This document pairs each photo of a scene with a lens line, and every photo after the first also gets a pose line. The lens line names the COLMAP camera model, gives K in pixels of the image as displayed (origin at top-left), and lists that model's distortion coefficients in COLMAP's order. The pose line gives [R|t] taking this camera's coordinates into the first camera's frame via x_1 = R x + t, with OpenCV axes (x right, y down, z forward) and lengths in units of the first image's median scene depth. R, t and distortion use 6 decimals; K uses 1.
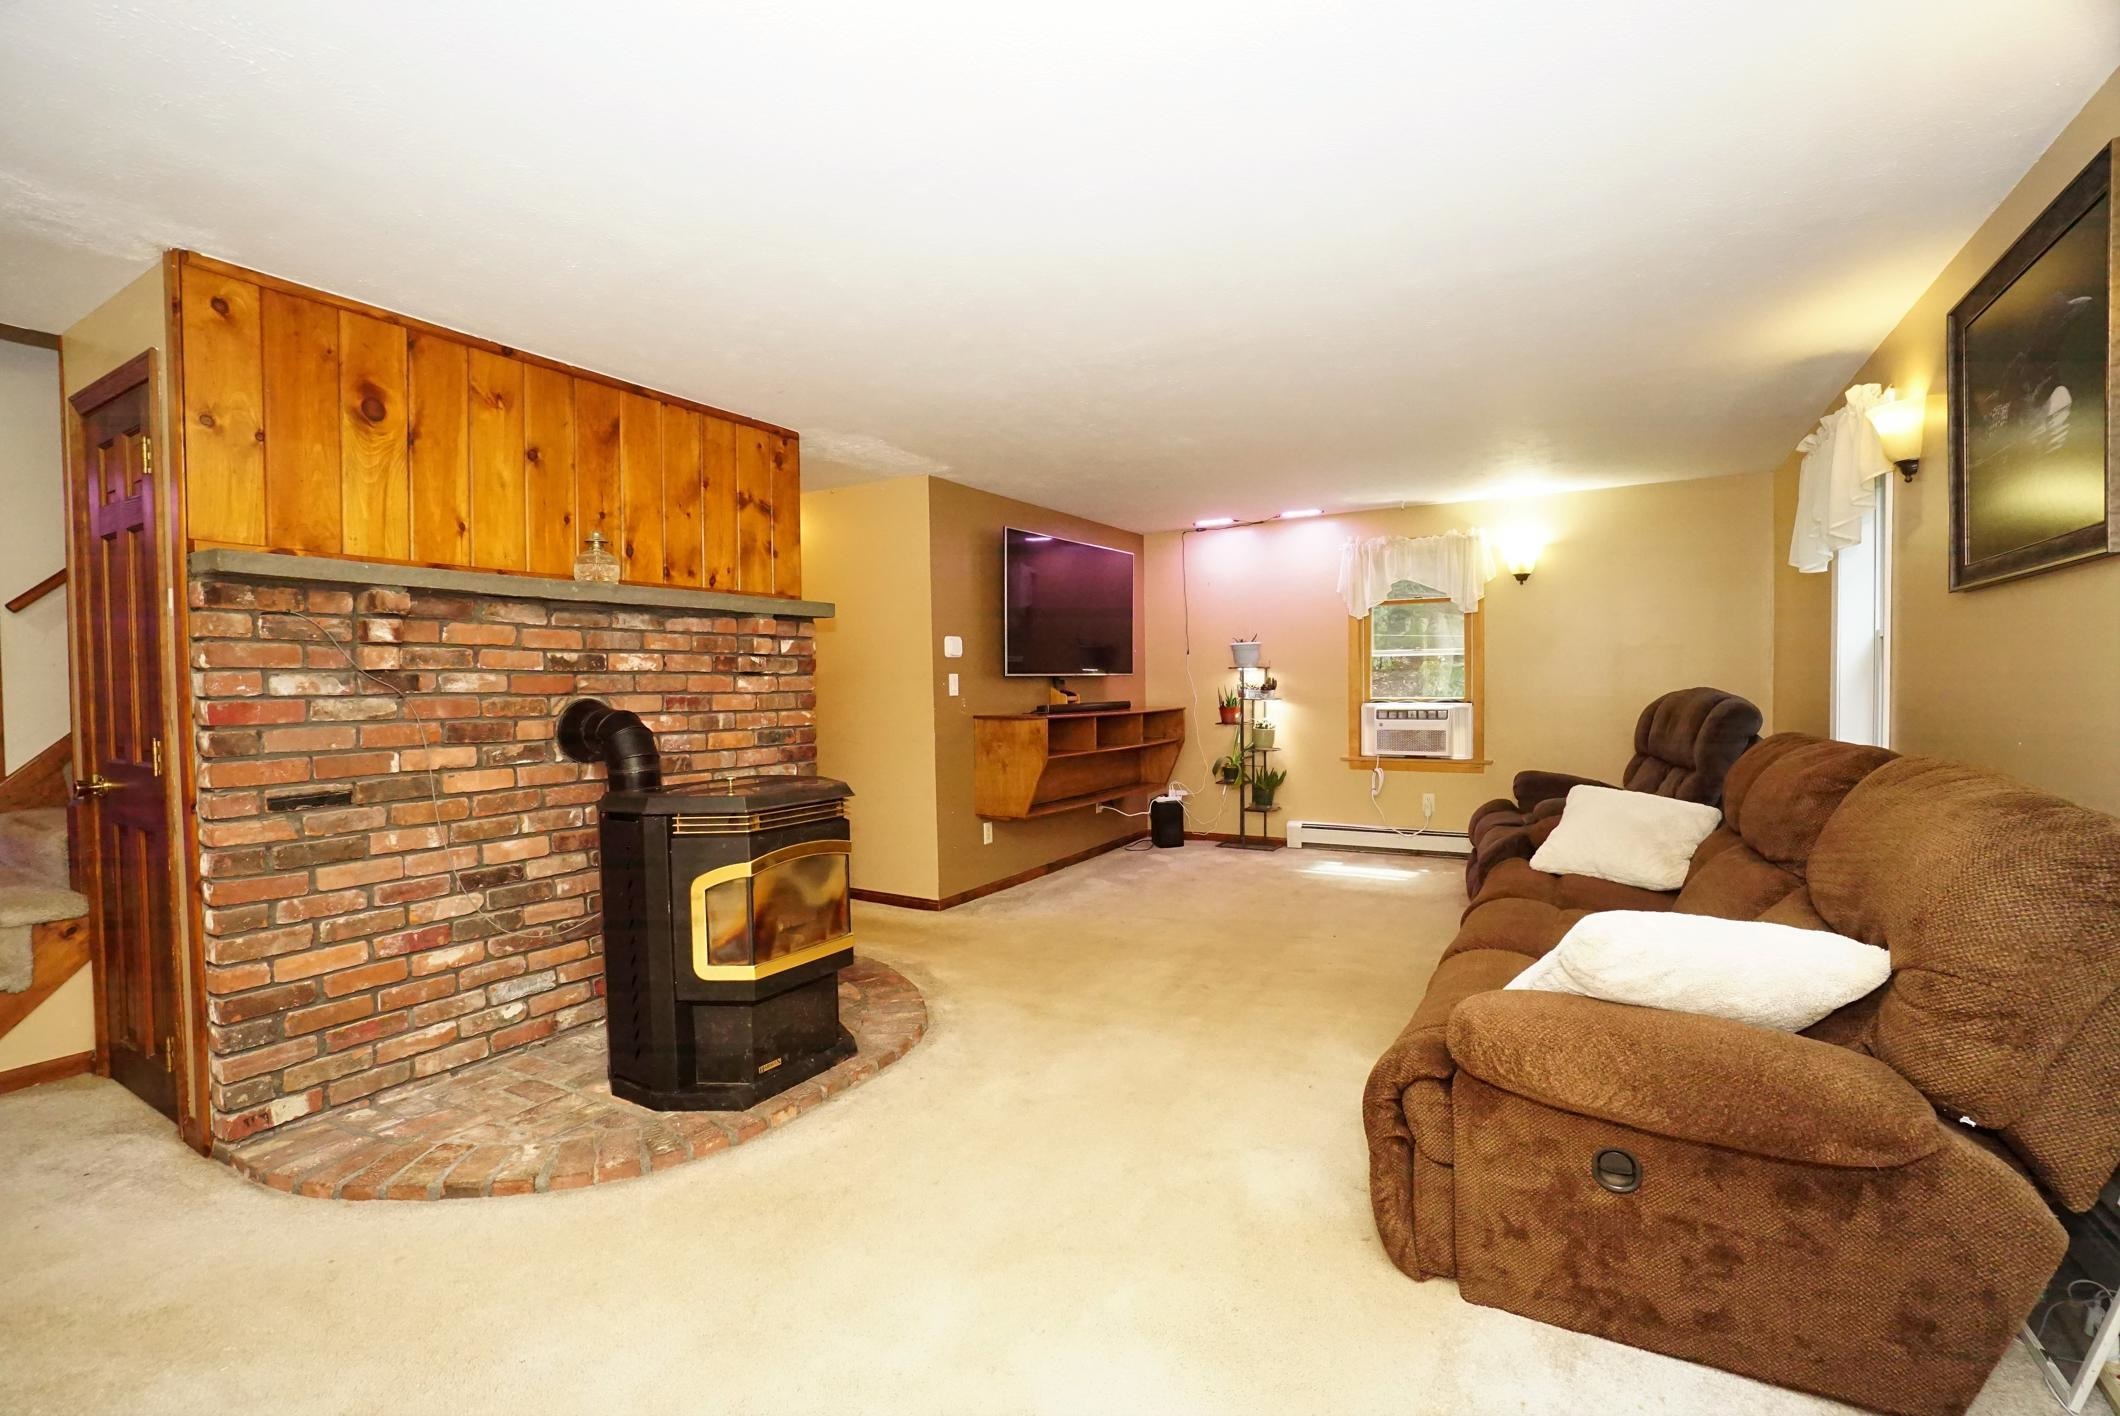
lens RADIAL K [[935.2, 0, 1050.1], [0, 935.2, 710.1], [0, 0, 1]] dist [-0.065851, 0.024100]
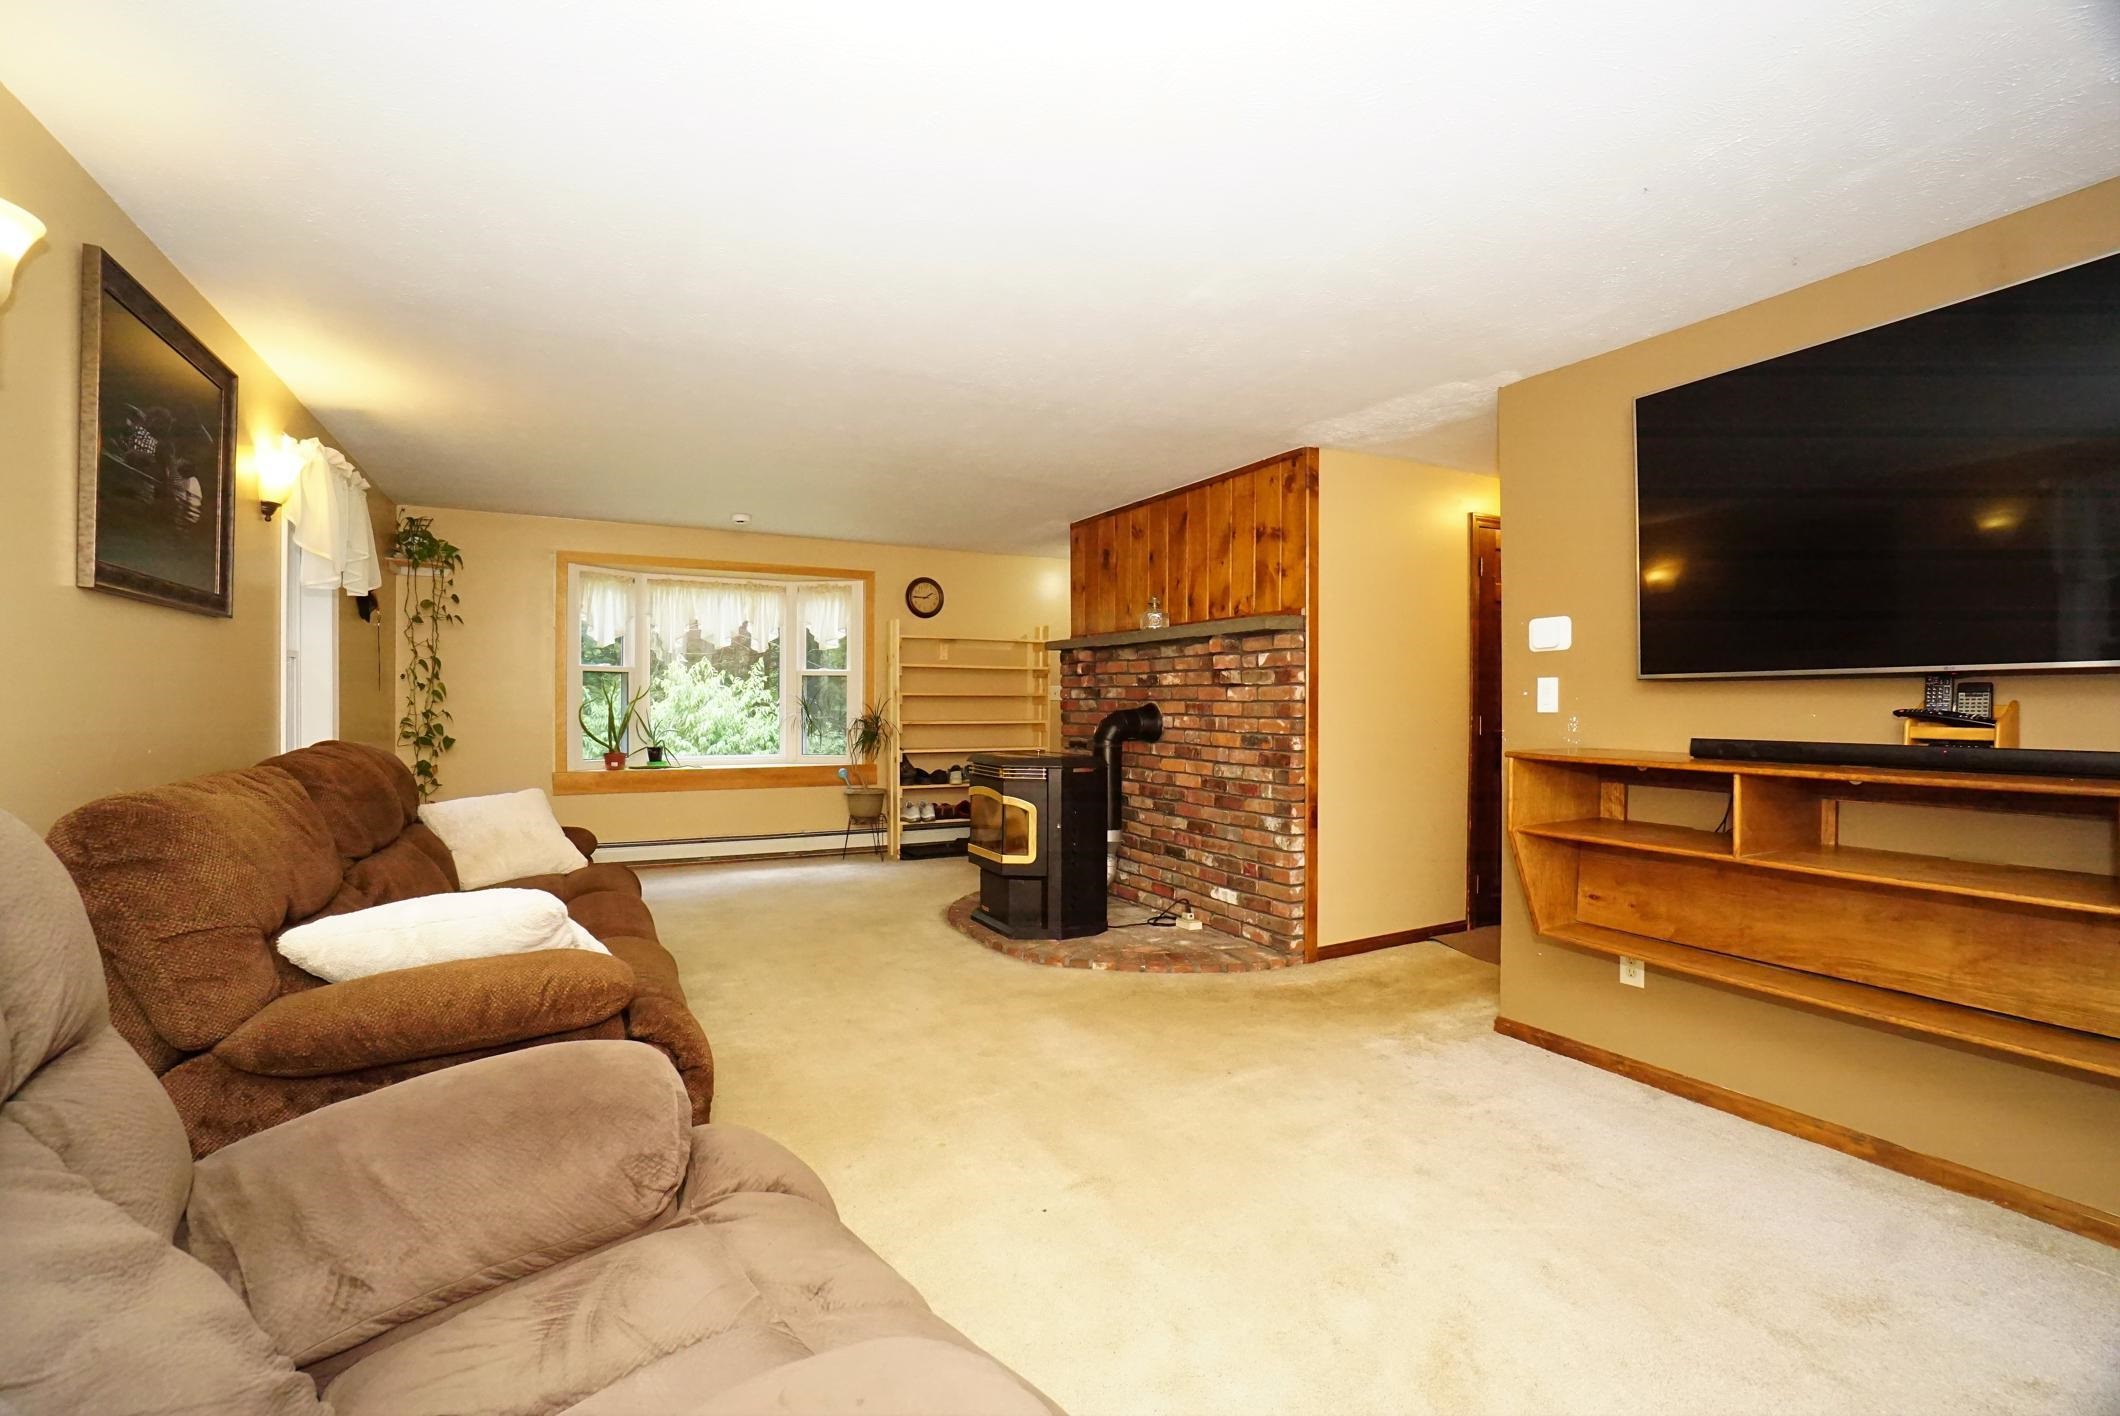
lens RADIAL K [[935.2, 0, 1050.1], [0, 935.2, 710.1], [0, 0, 1]] dist [-0.065851, 0.024100]
pose [[-0.517244, 0.017462, -0.855660, 0.869634], [-0.020725, 0.999243, 0.032921, -0.044386], [0.855587, 0.034762, -0.516491, 1.507225]]
